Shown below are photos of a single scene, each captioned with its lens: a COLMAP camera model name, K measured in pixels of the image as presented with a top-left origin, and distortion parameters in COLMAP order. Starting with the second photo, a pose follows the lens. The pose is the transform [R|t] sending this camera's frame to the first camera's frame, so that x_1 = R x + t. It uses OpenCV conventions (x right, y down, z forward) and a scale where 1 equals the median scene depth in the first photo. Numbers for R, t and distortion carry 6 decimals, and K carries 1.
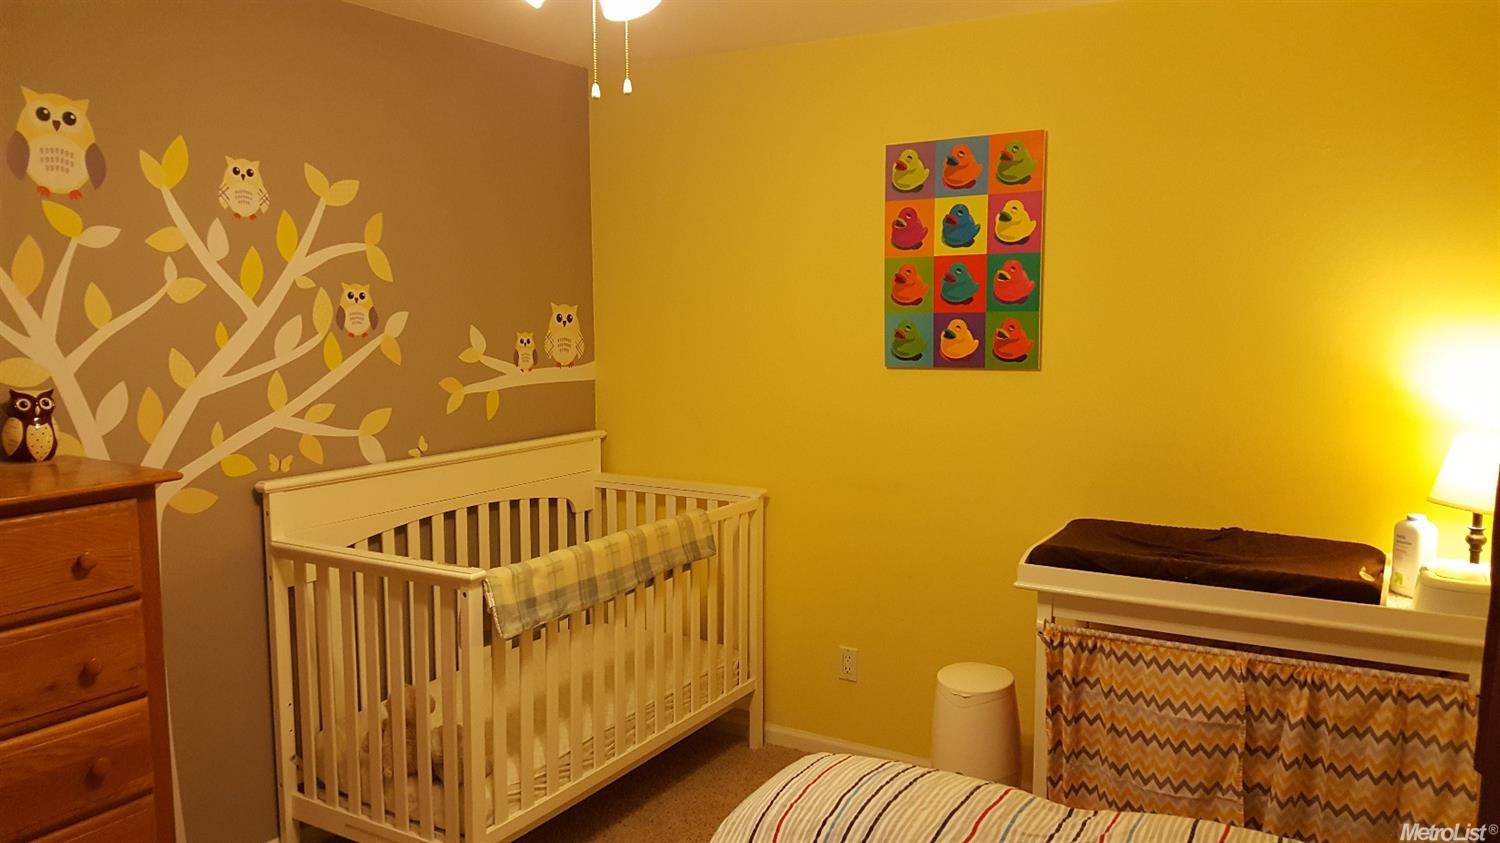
lens RADIAL K [[1125.1, 0, 752.9], [0, 1125.1, 429.9], [0, 0, 1]] dist [0.117216, -0.291421]
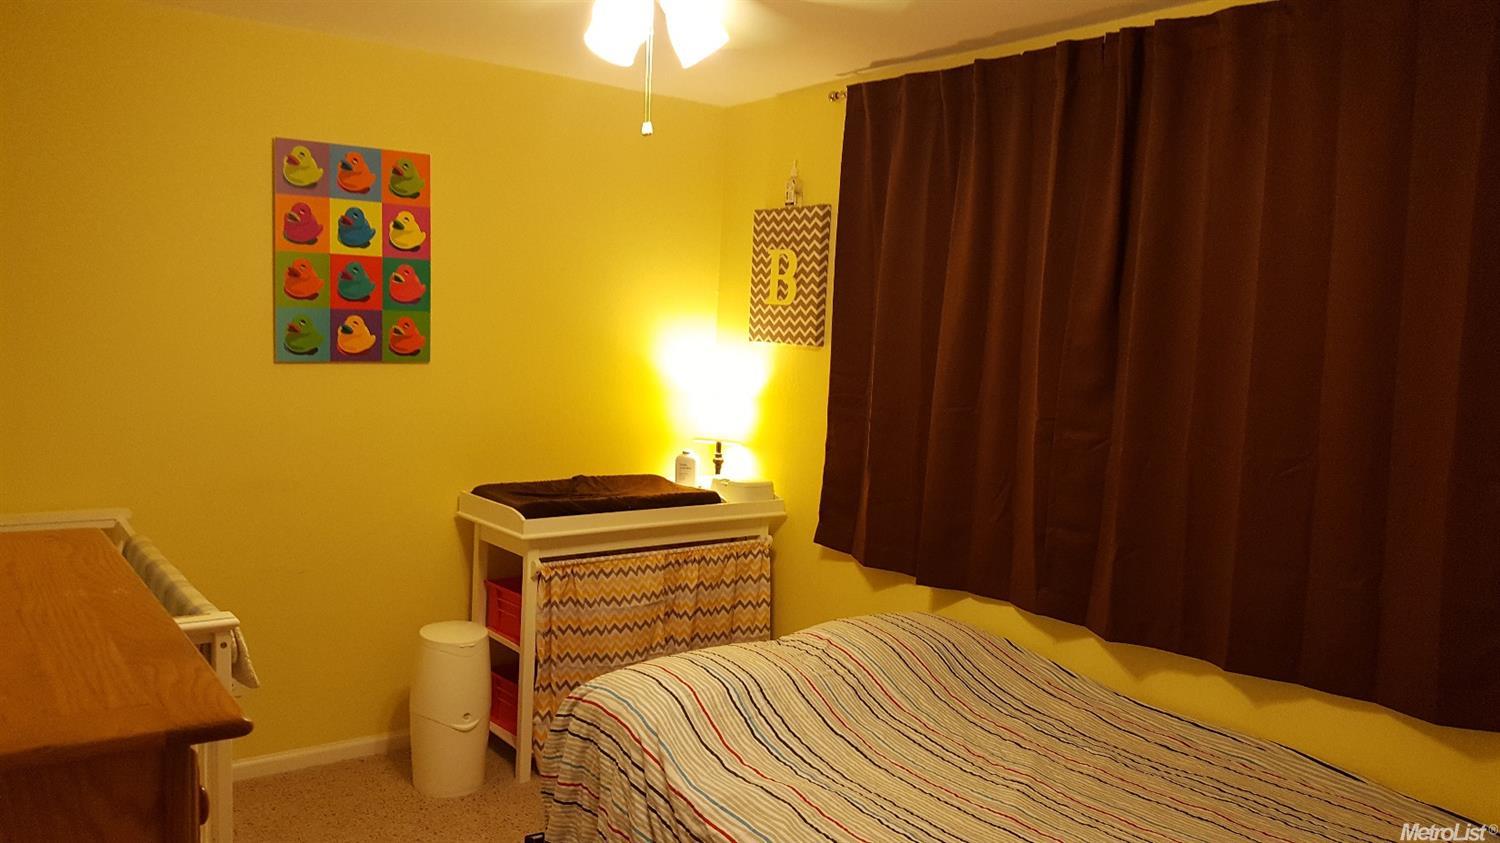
lens RADIAL K [[1125.1, 0, 752.9], [0, 1125.1, 429.9], [0, 0, 1]] dist [0.117216, -0.291421]
pose [[0.354371, -0.070096, 0.932474, -0.699512], [0.061216, 0.996786, 0.051666, -0.023754], [-0.933099, 0.038774, 0.357523, 0.280207]]
